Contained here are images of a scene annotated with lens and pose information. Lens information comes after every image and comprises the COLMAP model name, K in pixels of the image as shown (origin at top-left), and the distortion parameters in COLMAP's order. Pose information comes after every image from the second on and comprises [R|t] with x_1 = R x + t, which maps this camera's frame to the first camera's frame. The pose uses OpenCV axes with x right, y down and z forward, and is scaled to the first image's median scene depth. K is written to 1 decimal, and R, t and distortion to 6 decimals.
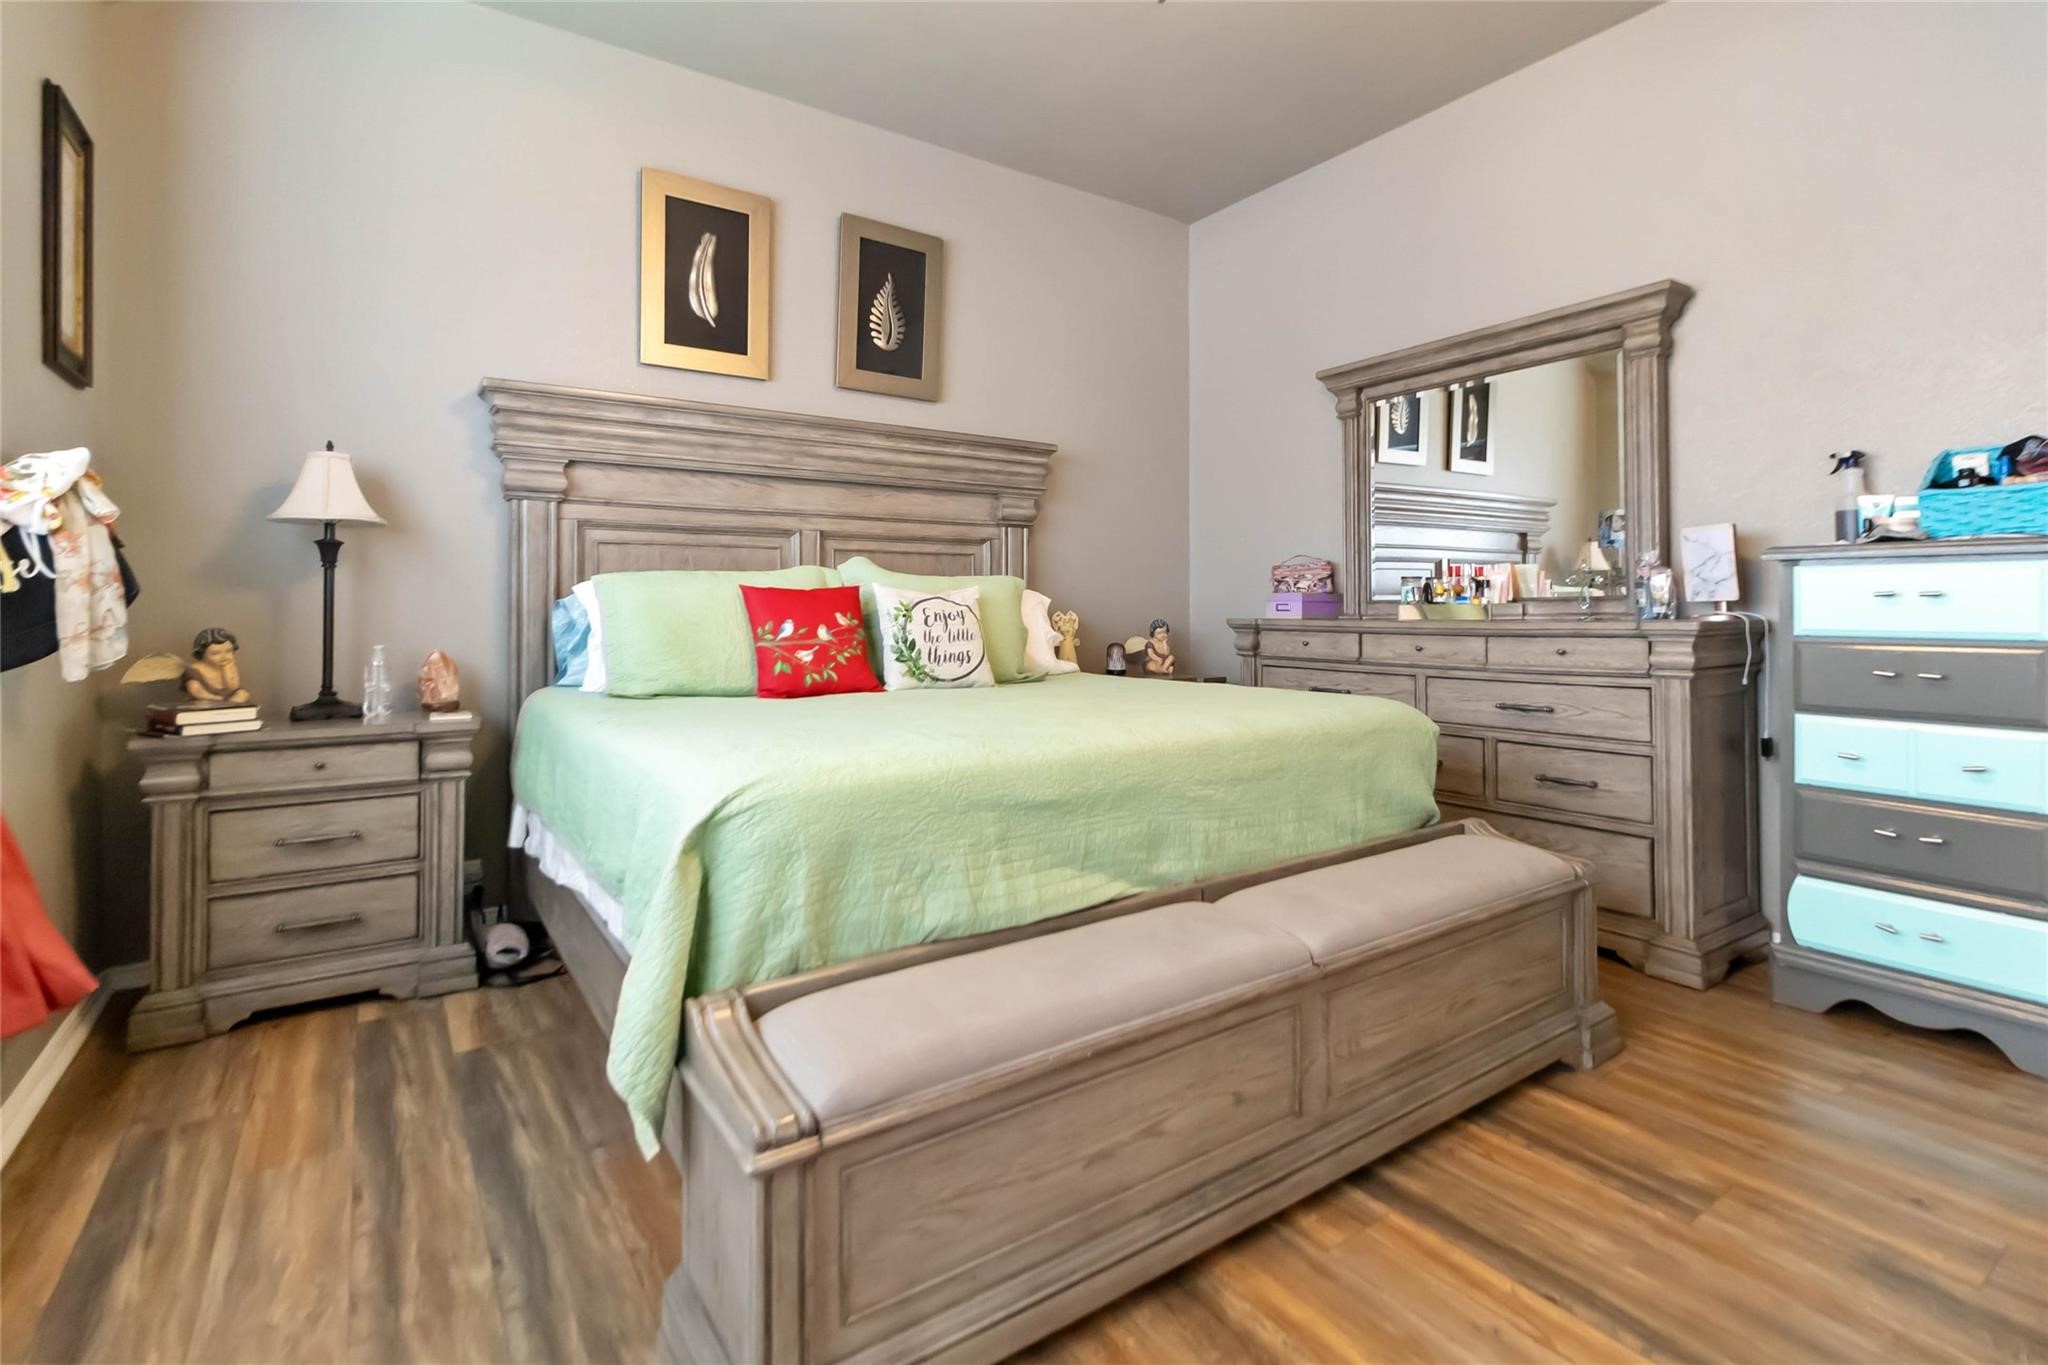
lens RADIAL K [[960.4, 0, 1014.3], [0, 960.4, 594.7], [0, 0, 1]] dist [-0.000115, -0.000180]
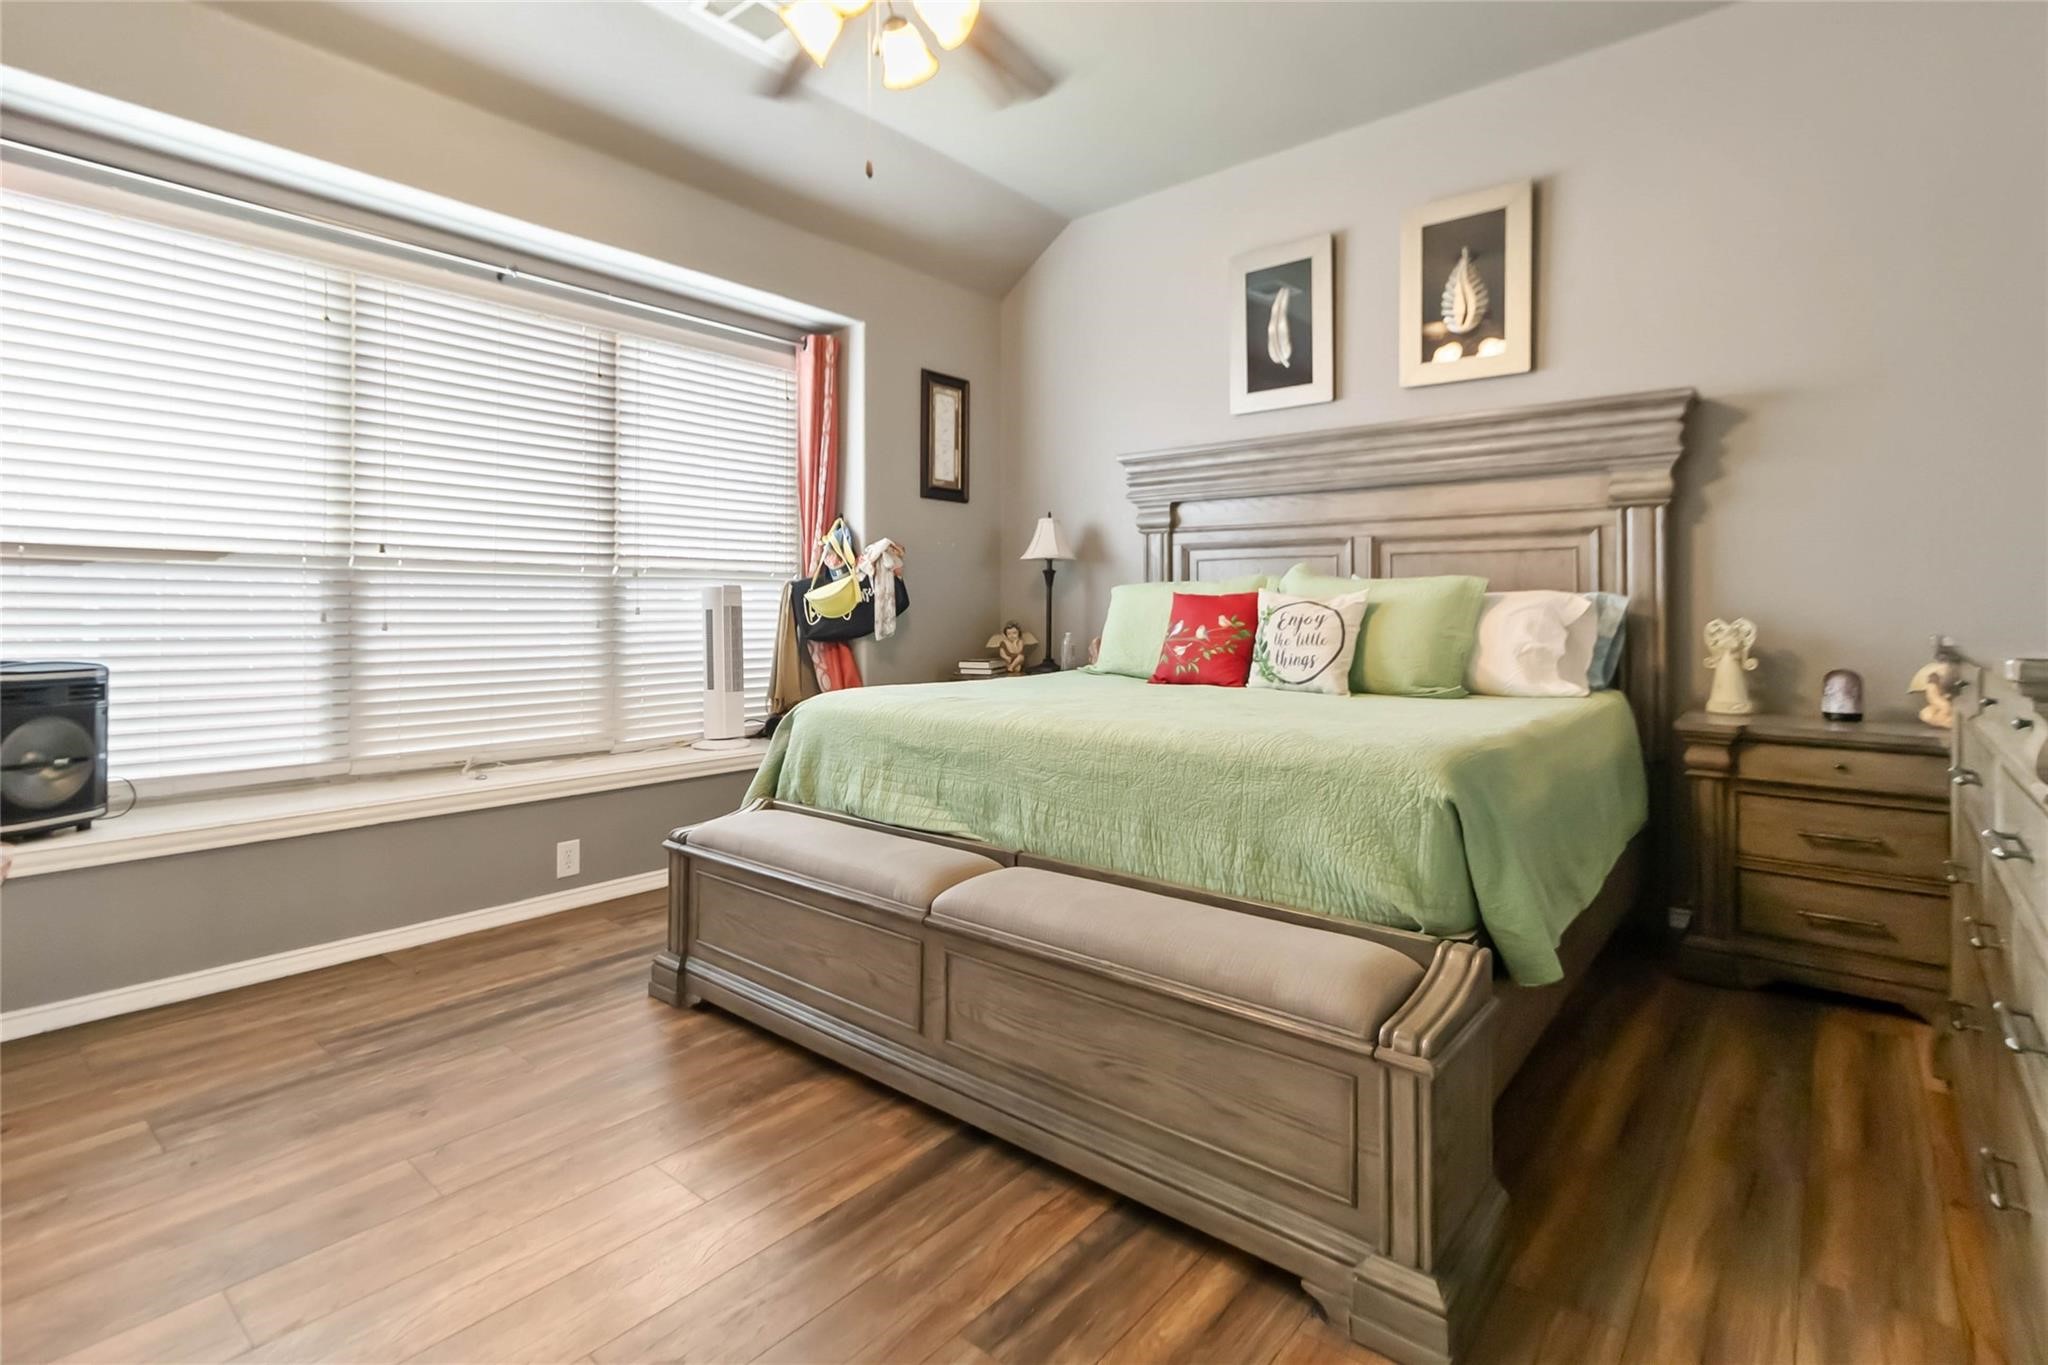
lens RADIAL K [[960.4, 0, 1014.3], [0, 960.4, 594.7], [0, 0, 1]] dist [-0.000115, -0.000180]
pose [[0.263563, -0.012005, -0.964567, 0.835088], [0.007544, 0.999918, -0.010383, 0.003919], [0.964613, -0.004540, 0.263632, 0.446408]]
